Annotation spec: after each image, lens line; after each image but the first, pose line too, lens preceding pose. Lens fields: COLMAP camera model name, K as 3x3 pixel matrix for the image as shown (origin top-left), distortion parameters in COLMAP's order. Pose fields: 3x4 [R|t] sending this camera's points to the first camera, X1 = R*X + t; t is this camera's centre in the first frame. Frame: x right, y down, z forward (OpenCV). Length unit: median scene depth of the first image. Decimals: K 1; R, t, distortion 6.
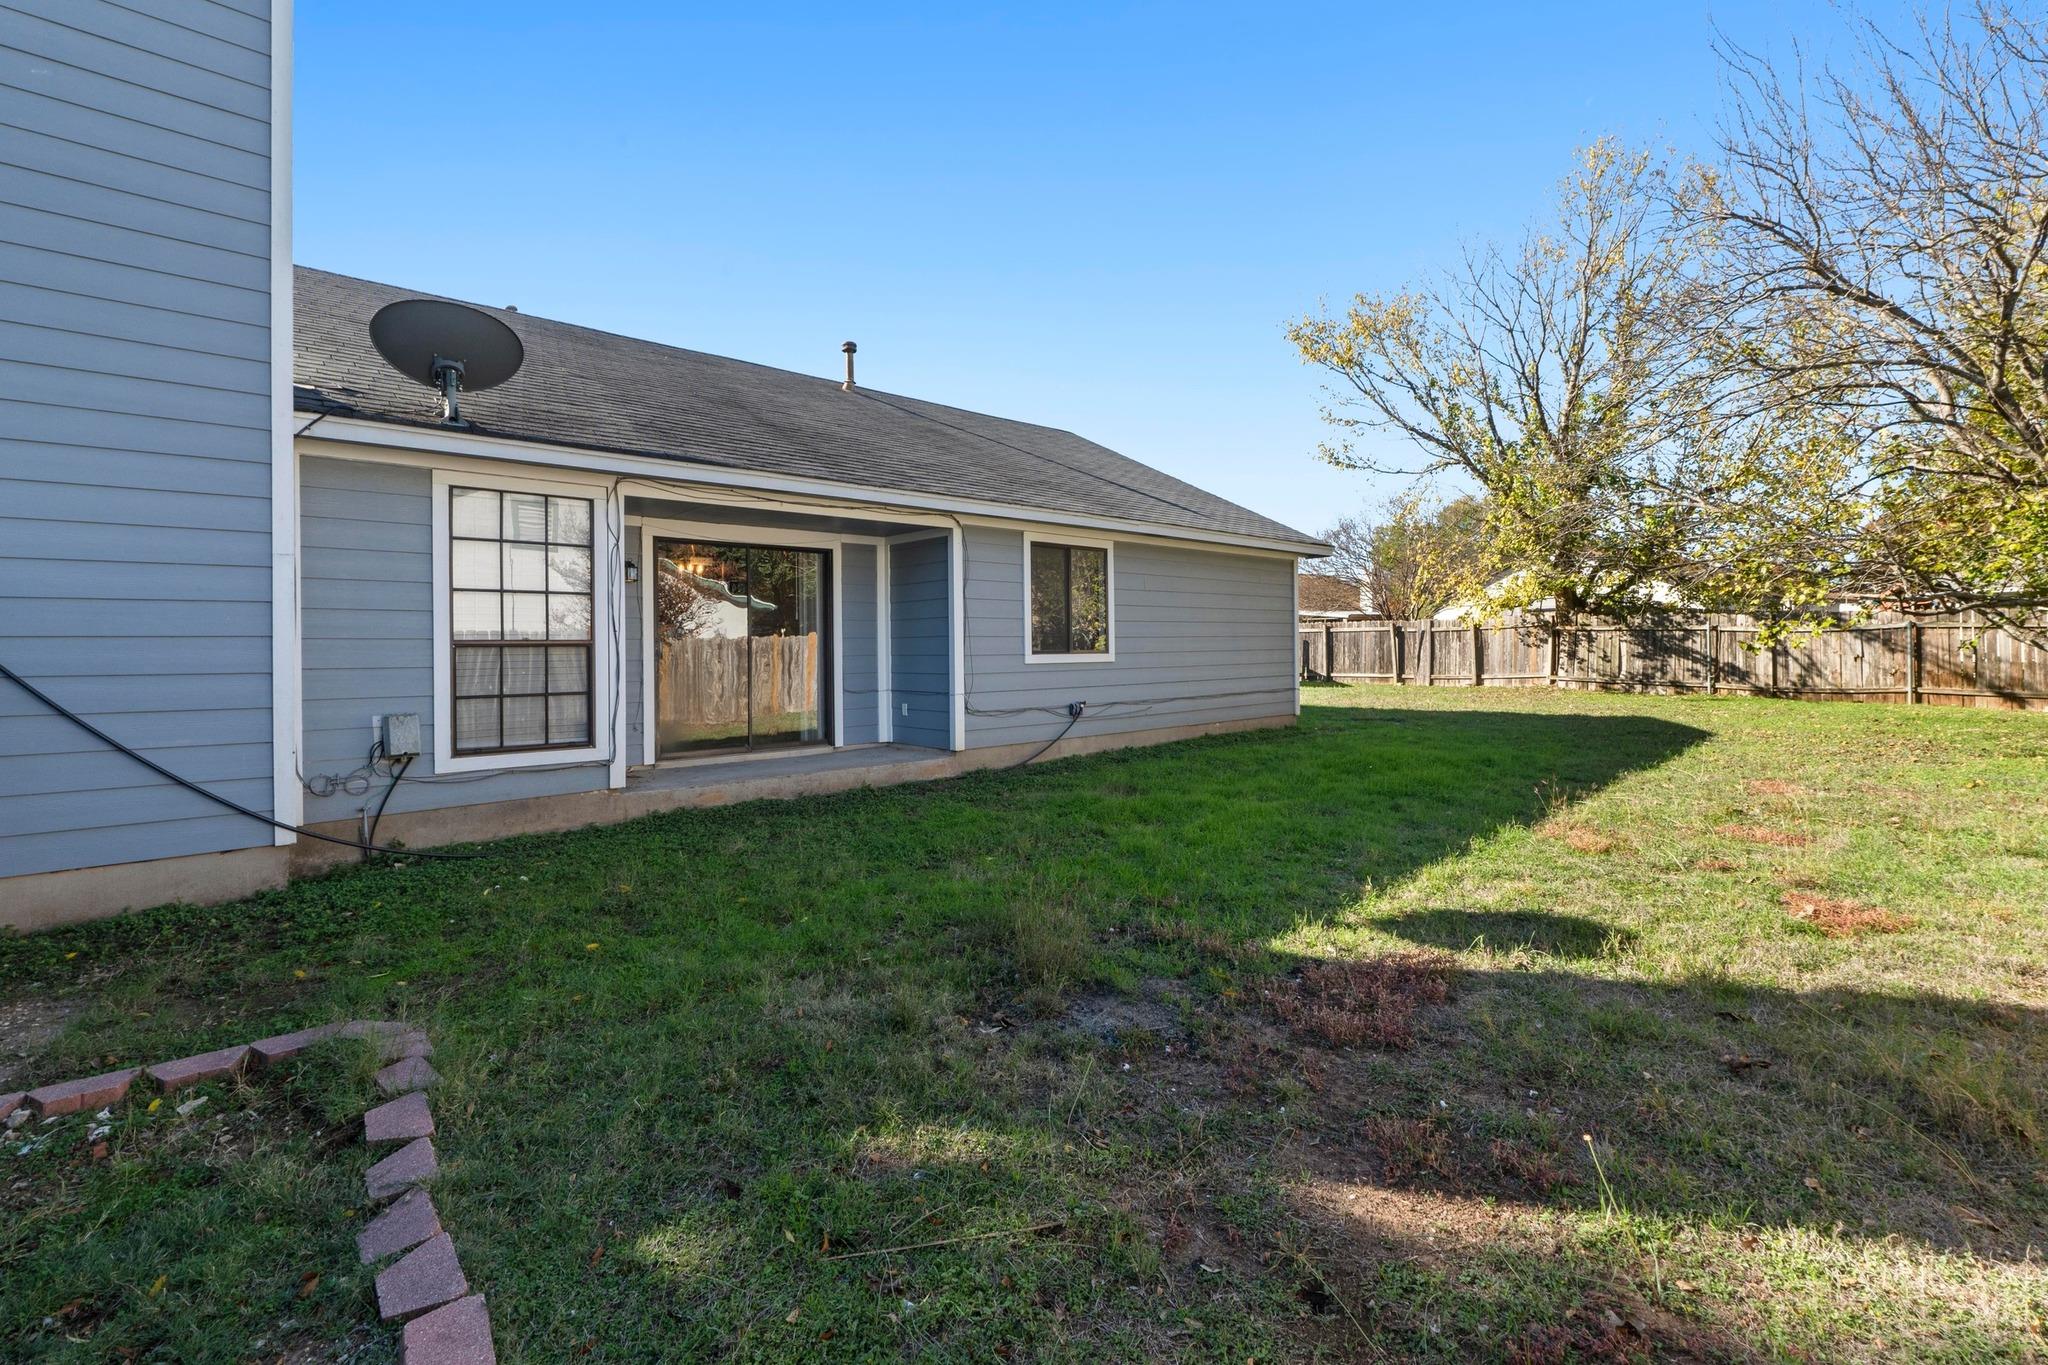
lens RADIAL K [[880.2, 0, 1022.4], [0, 880.2, 645.0], [0, 0, 1]] dist [-0.009006, -0.000103]
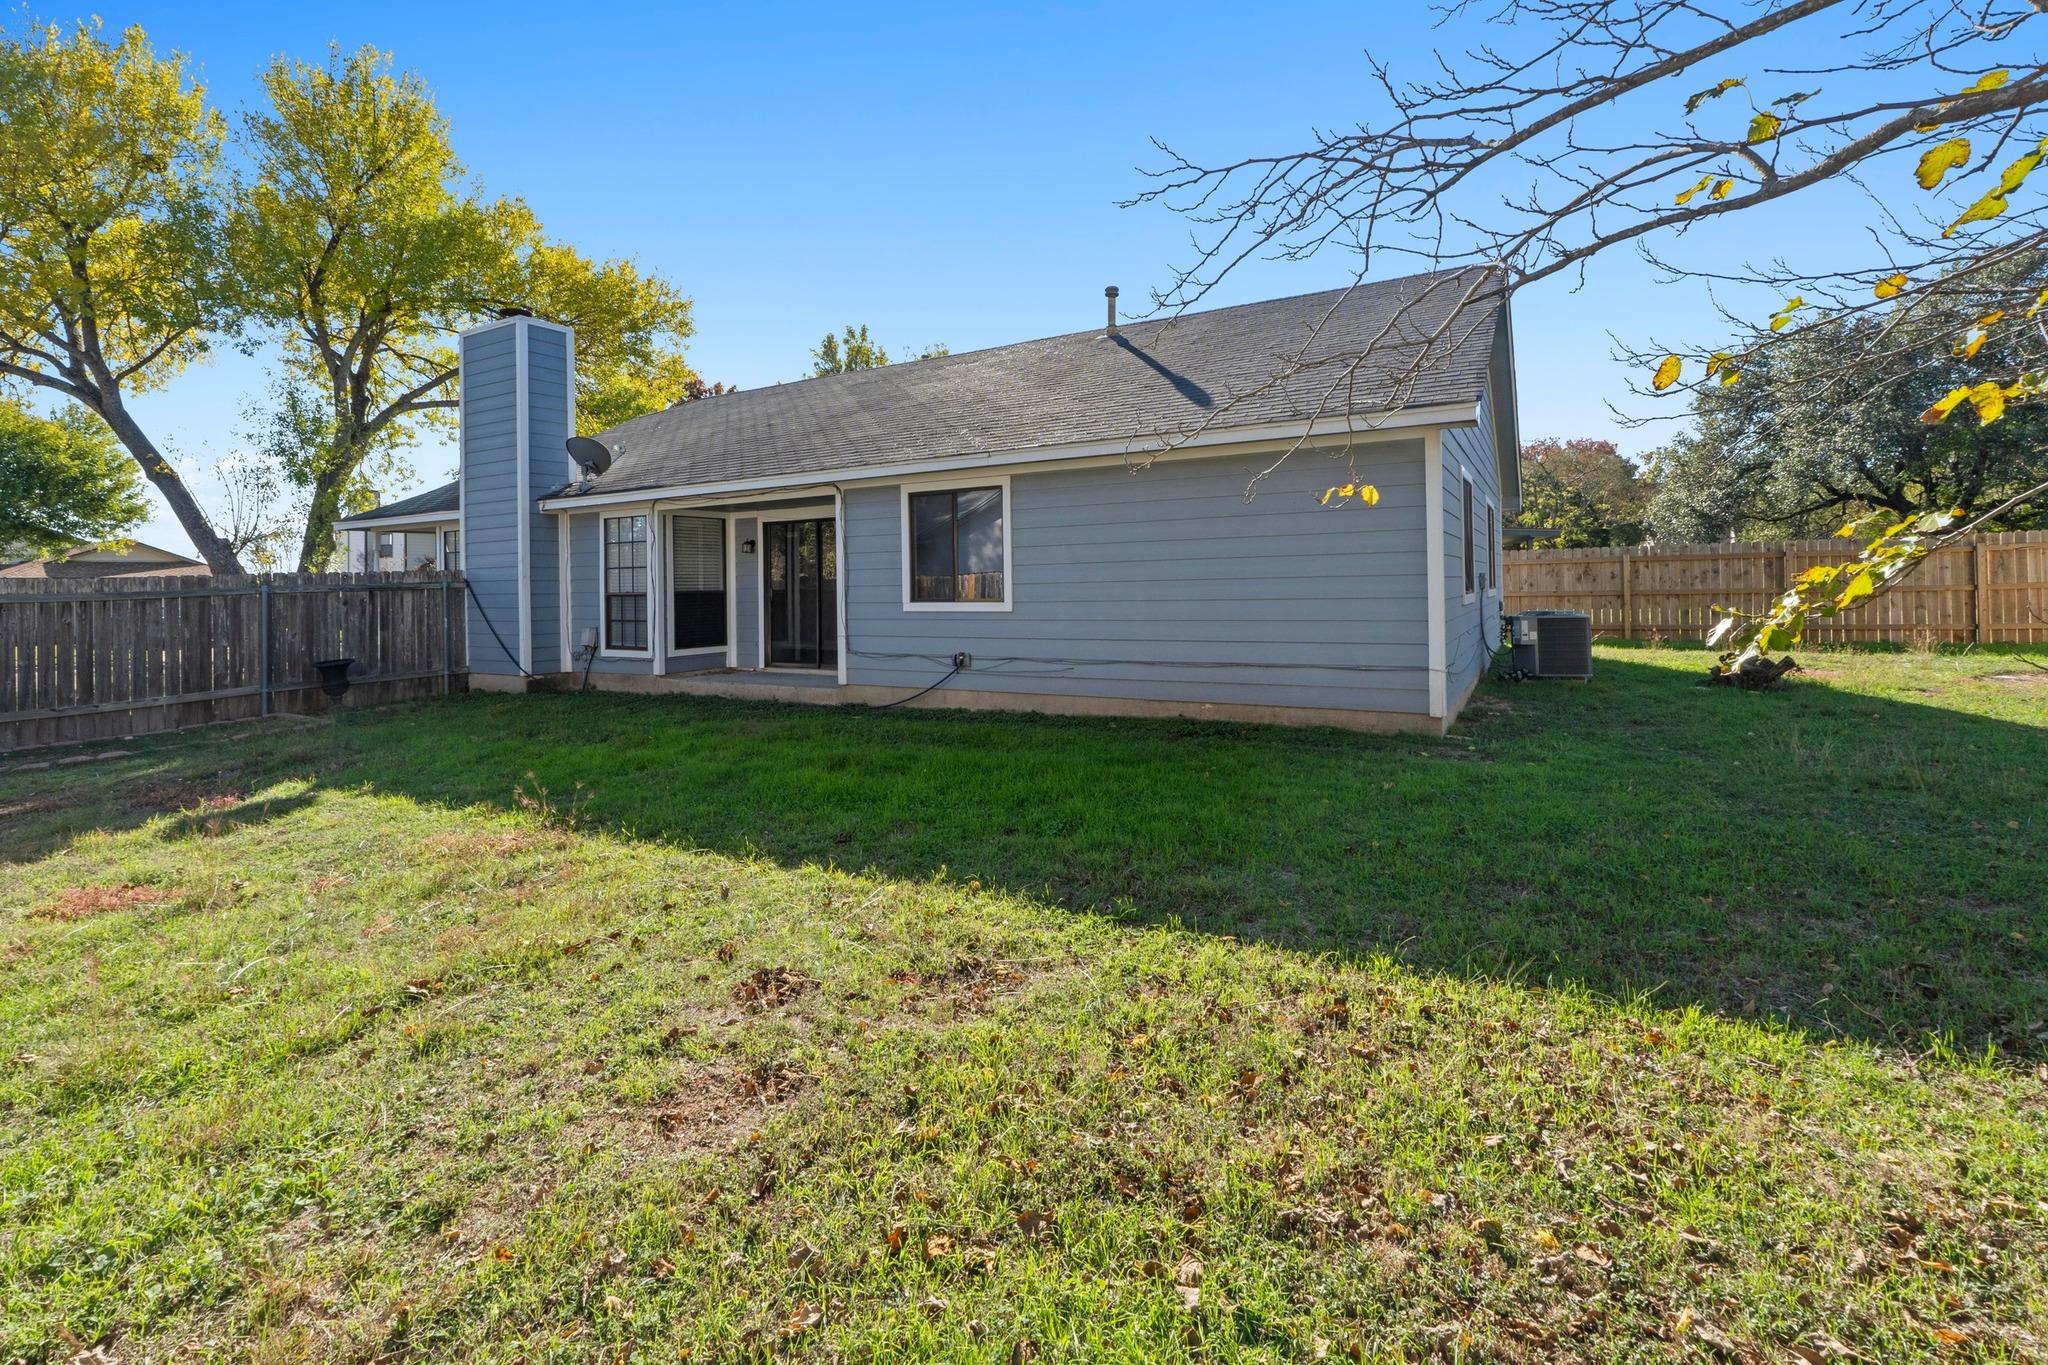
lens RADIAL K [[908.9, 0, 1024.0], [0, 908.9, 594.2], [0, 0, 1]] dist [-0.058952, -0.000186]
pose [[0.317074, 0.015195, -0.948279, 0.536815], [0.019288, 0.999562, 0.022466, -0.010324], [0.948205, -0.025414, 0.316642, 0.398794]]
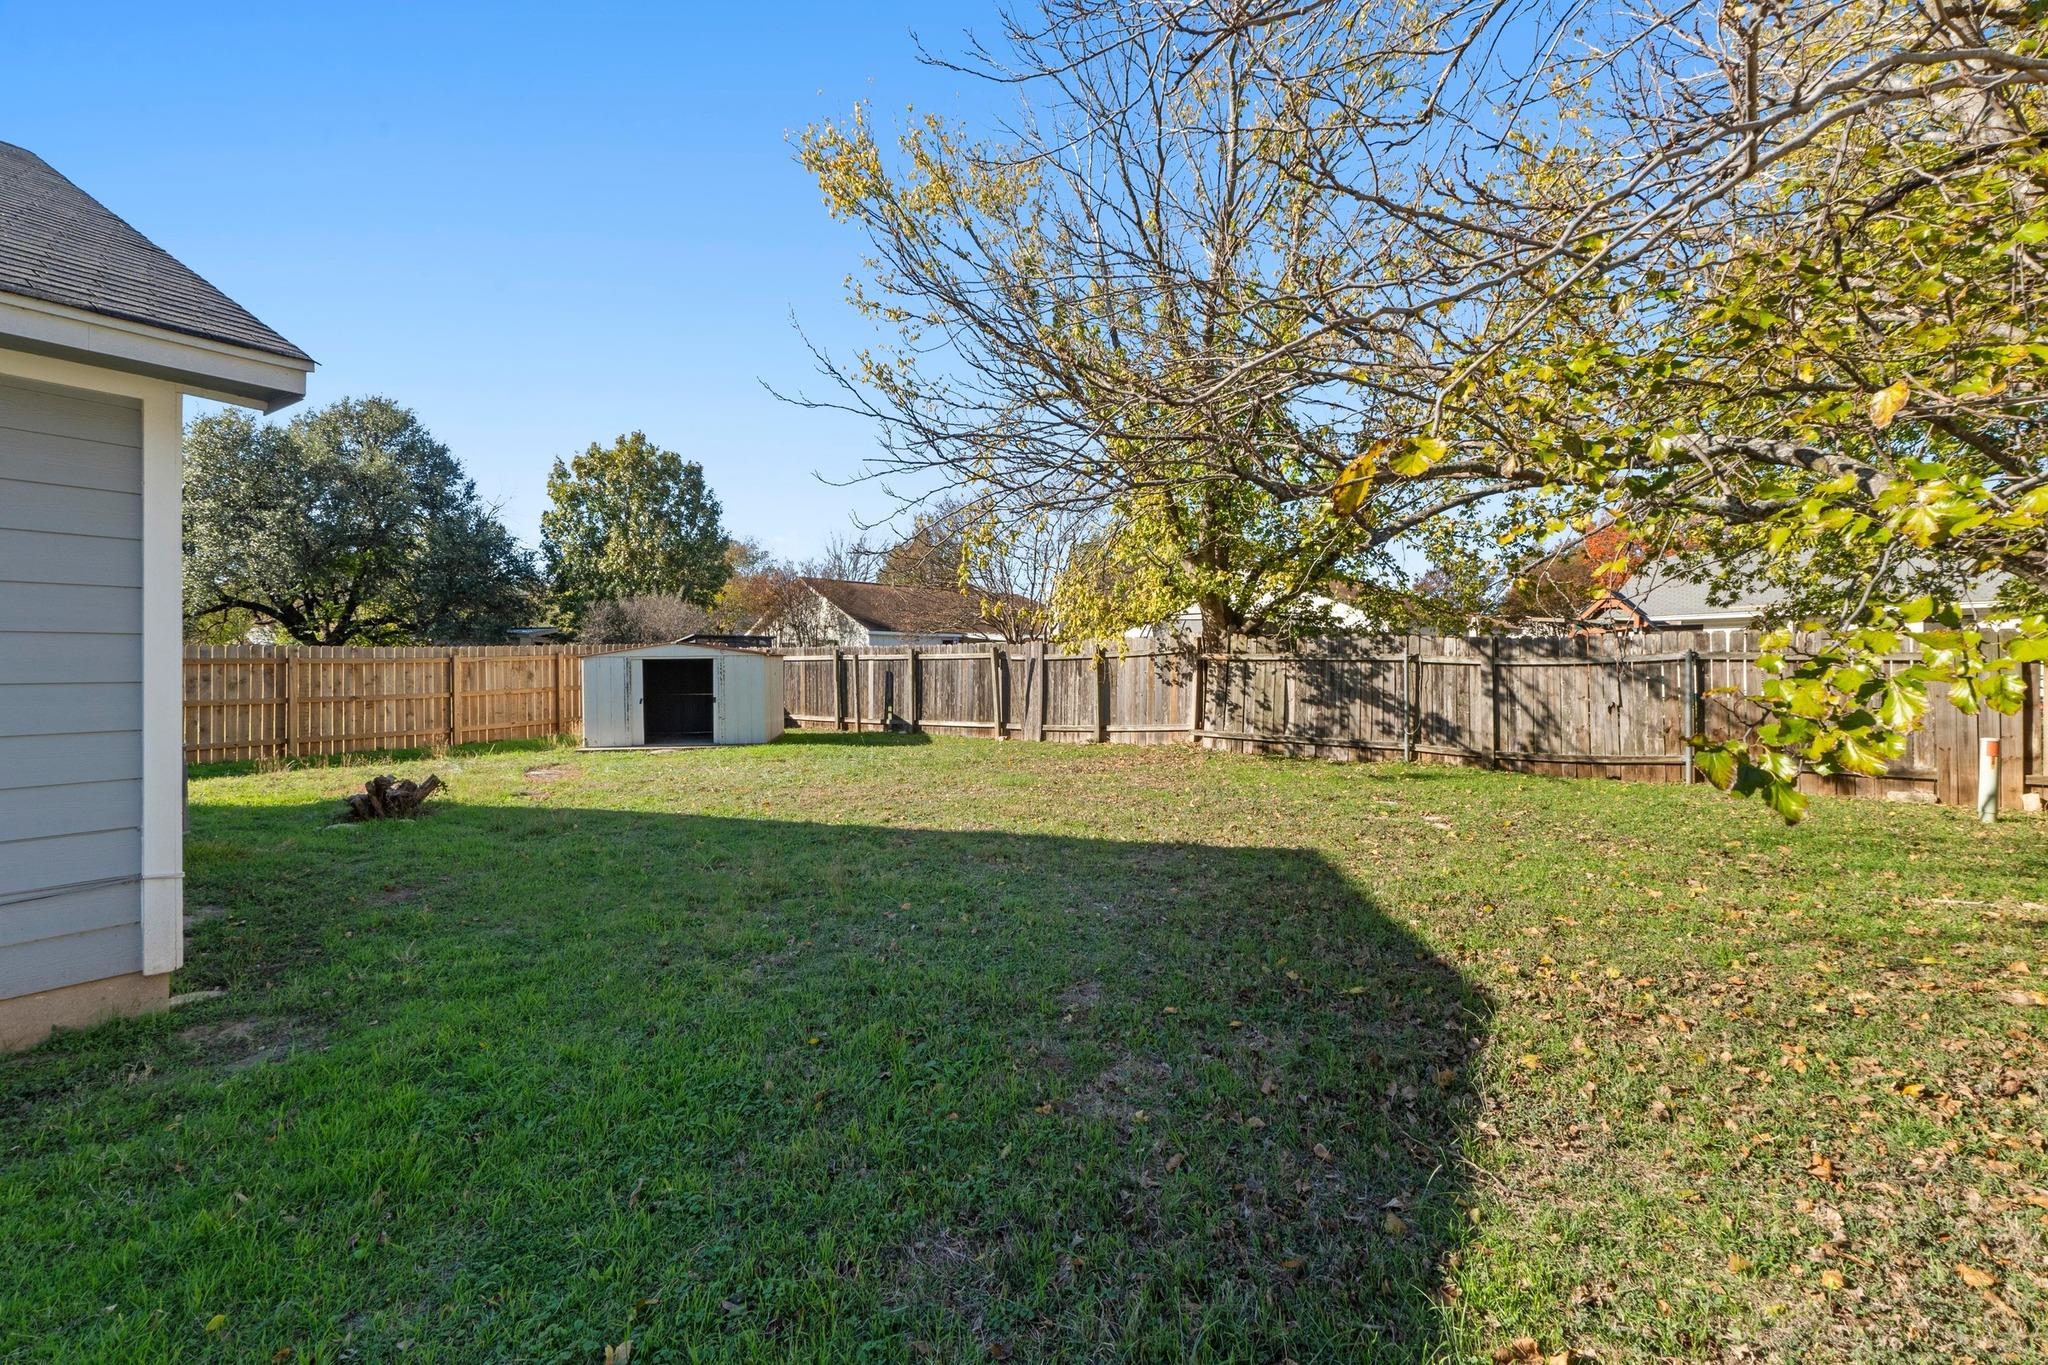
lens RADIAL K [[875.3, 0, 1022.1], [0, 875.3, 668.4], [0, 0, 1]] dist [0.001683, 0.000192]
pose [[0.961786, 0.003641, 0.273777, 0.340828], [-0.003328, 0.999993, -0.001609, -0.010043], [-0.273781, 0.000637, 0.961792, 0.463395]]
